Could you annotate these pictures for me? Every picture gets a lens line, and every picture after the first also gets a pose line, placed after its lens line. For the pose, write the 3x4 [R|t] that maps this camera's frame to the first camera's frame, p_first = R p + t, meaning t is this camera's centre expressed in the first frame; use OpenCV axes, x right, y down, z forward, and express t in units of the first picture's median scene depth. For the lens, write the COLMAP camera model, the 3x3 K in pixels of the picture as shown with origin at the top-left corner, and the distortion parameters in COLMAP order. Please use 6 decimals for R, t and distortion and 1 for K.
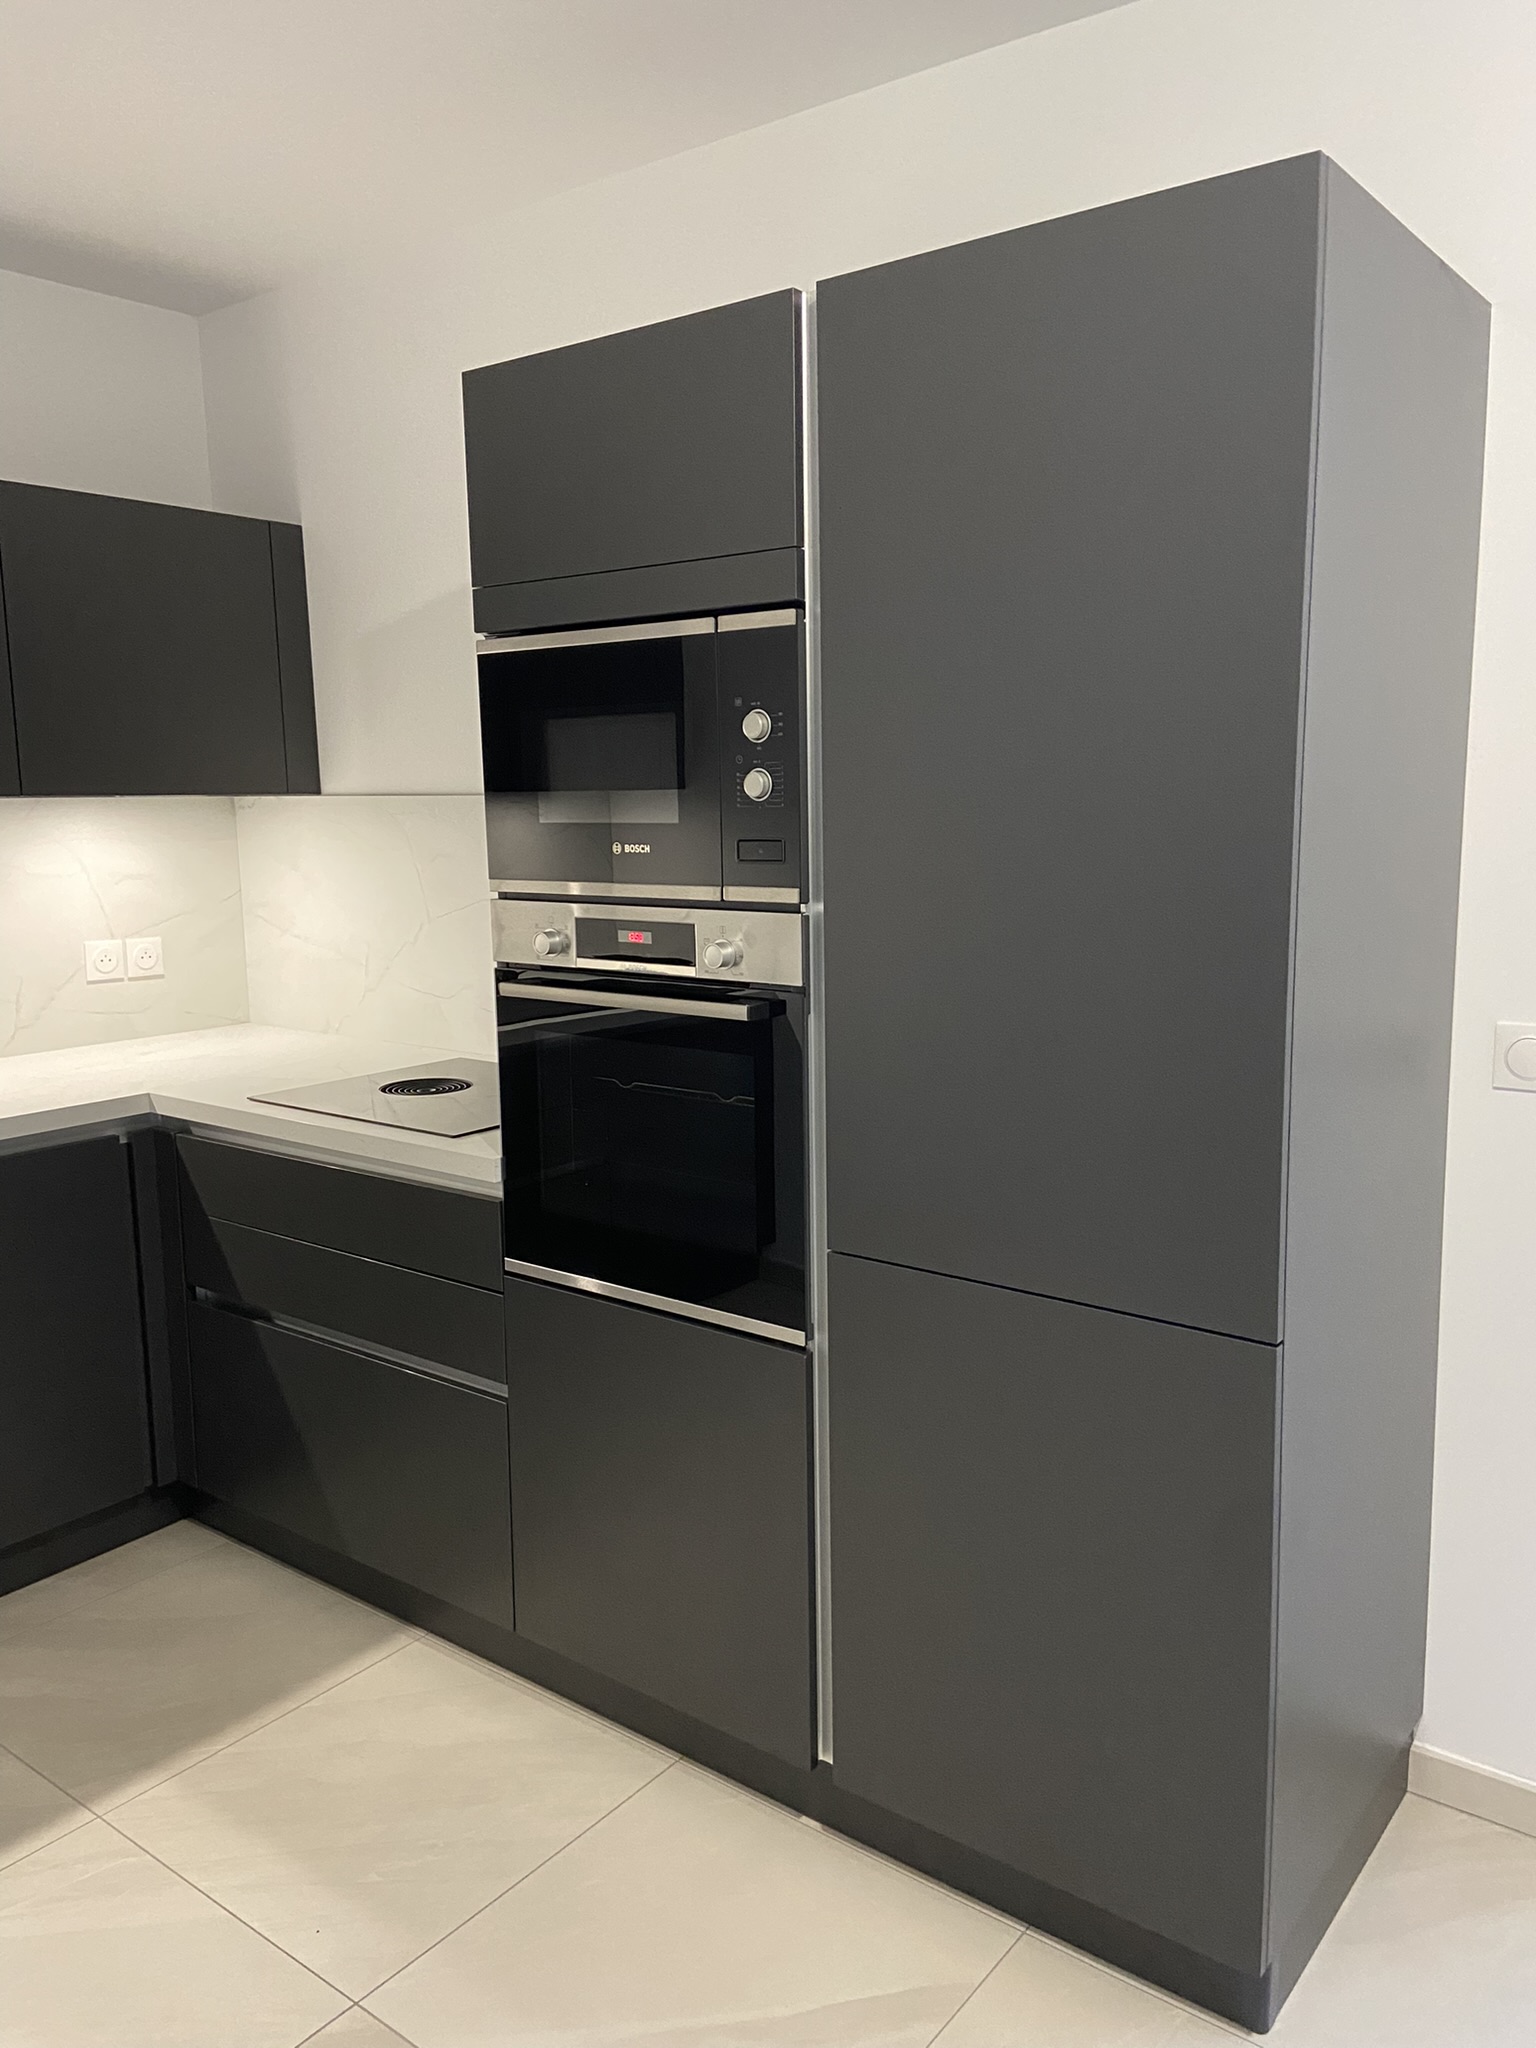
lens RADIAL K [[1547.7, 0, 779.1], [0, 1547.7, 1021.9], [0, 0, 1]] dist [0.106656, -0.128524]
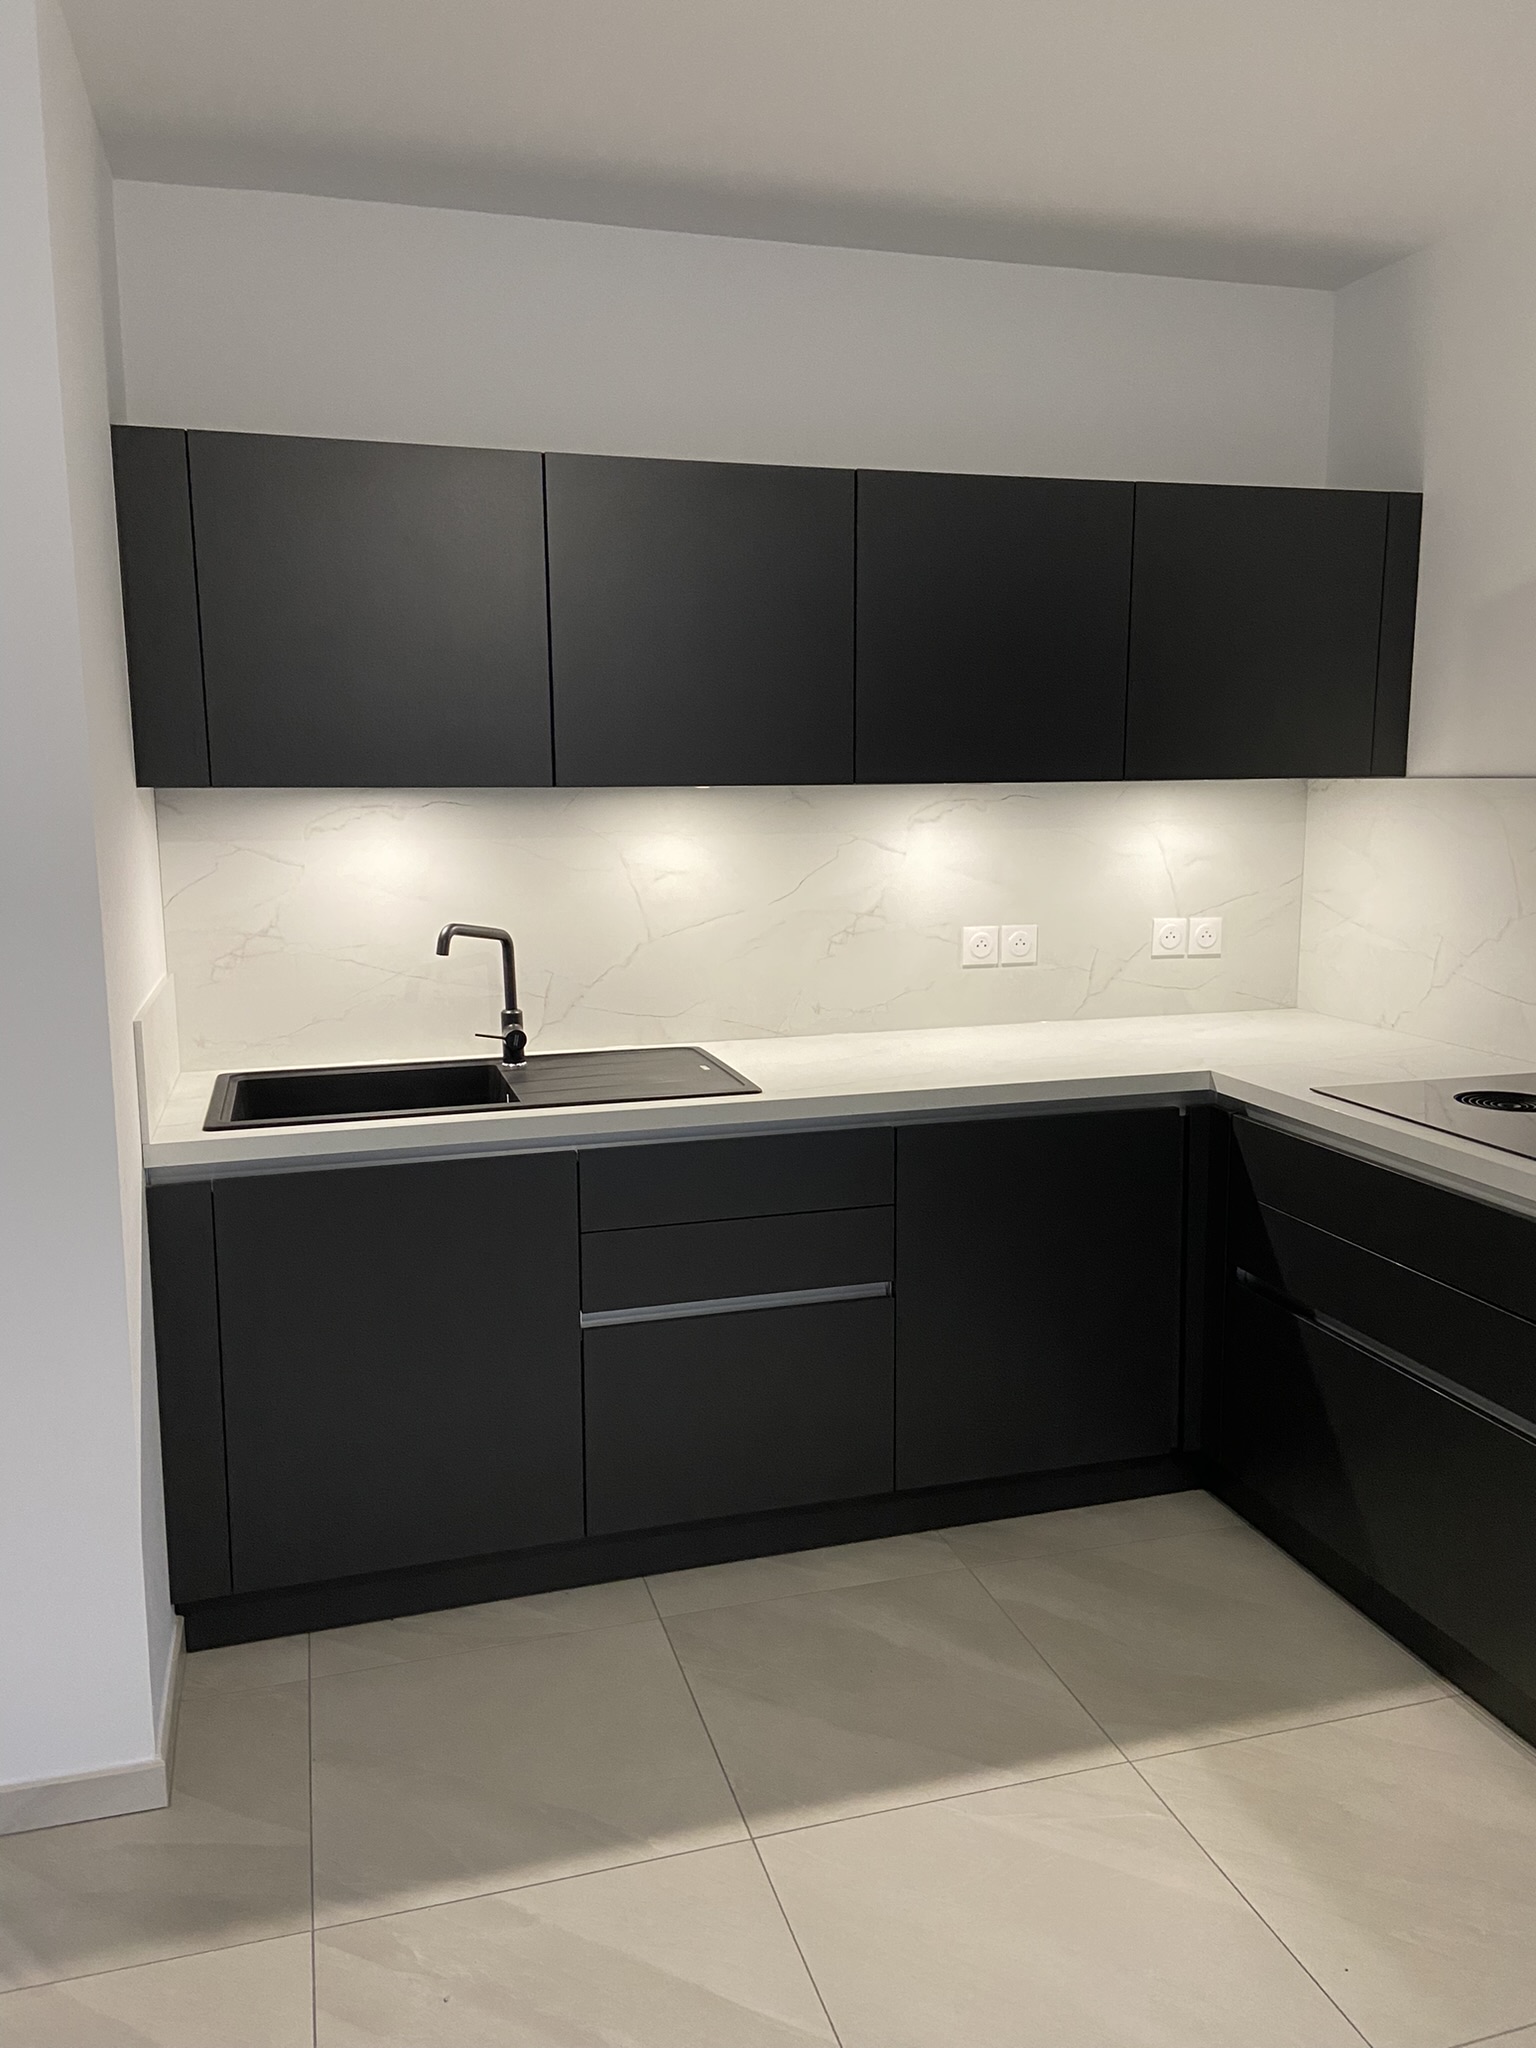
lens RADIAL K [[1547.7, 0, 770.6], [0, 1547.7, 1013.1], [0, 0, 1]] dist [0.106656, -0.128524]
pose [[0.815526, 0.097861, -0.570387, -0.050697], [-0.092673, 0.994963, 0.038204, -0.003852], [0.571253, 0.021703, 0.820487, 0.000474]]
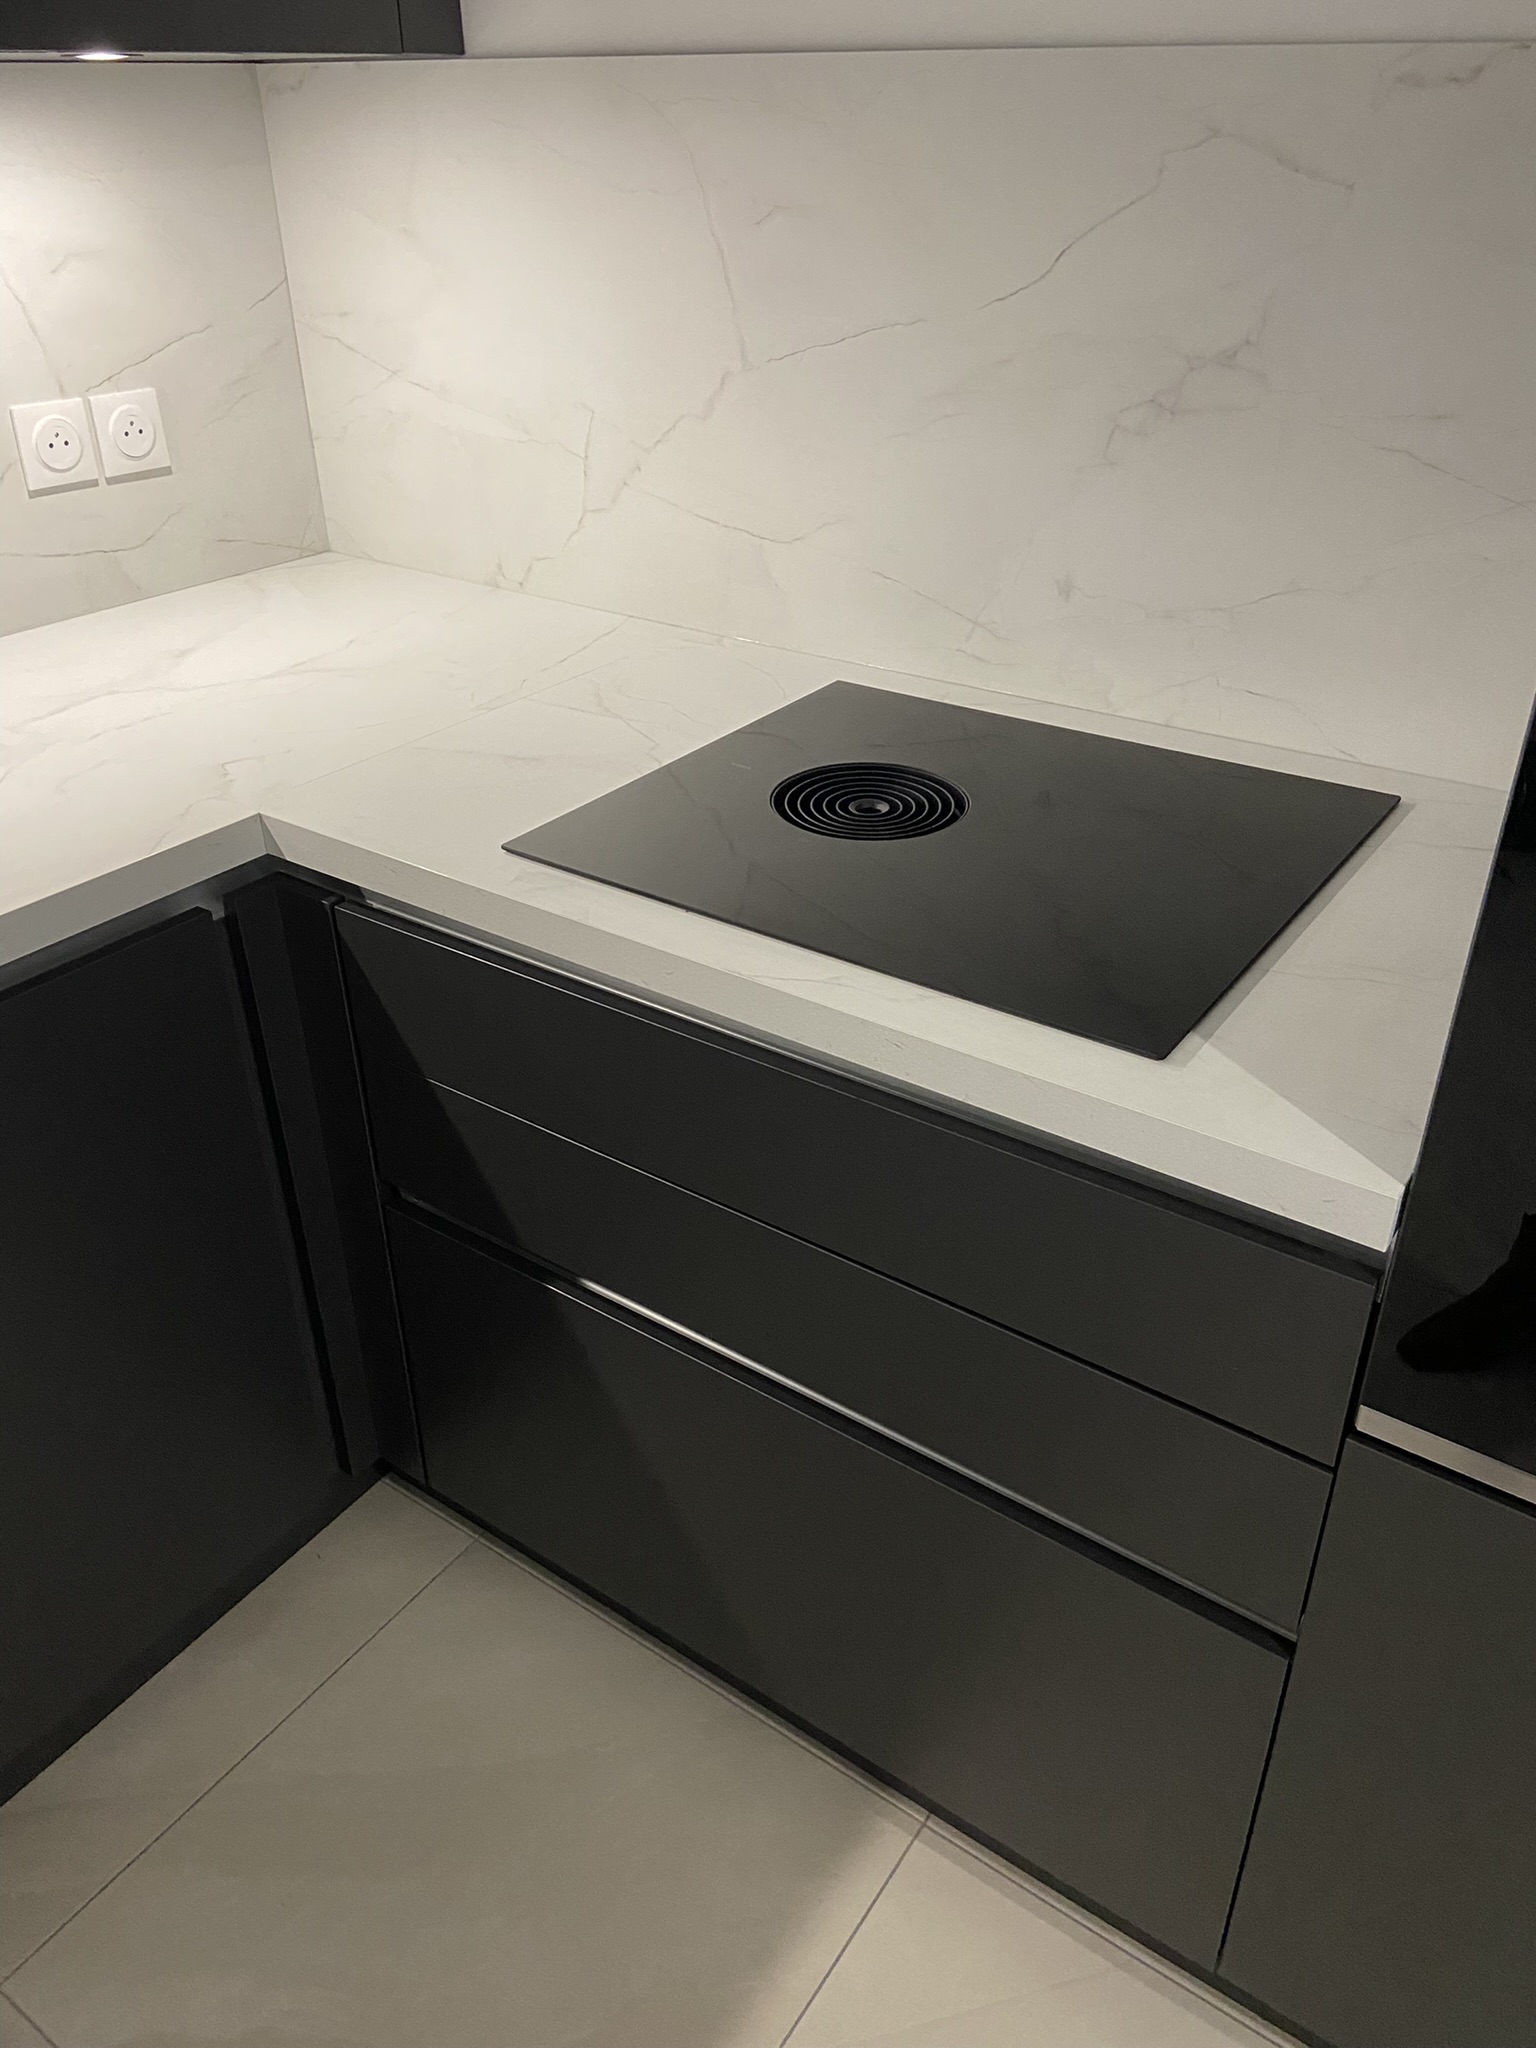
lens RADIAL K [[1547.7, 0, 773.0], [0, 1547.7, 1025.1], [0, 0, 1]] dist [0.106656, -0.128524]
pose [[0.998730, -0.018138, 0.047012, -0.235773], [-0.000892, 0.926462, 0.376388, -0.058026], [-0.050381, -0.375952, 0.925269, 0.471201]]
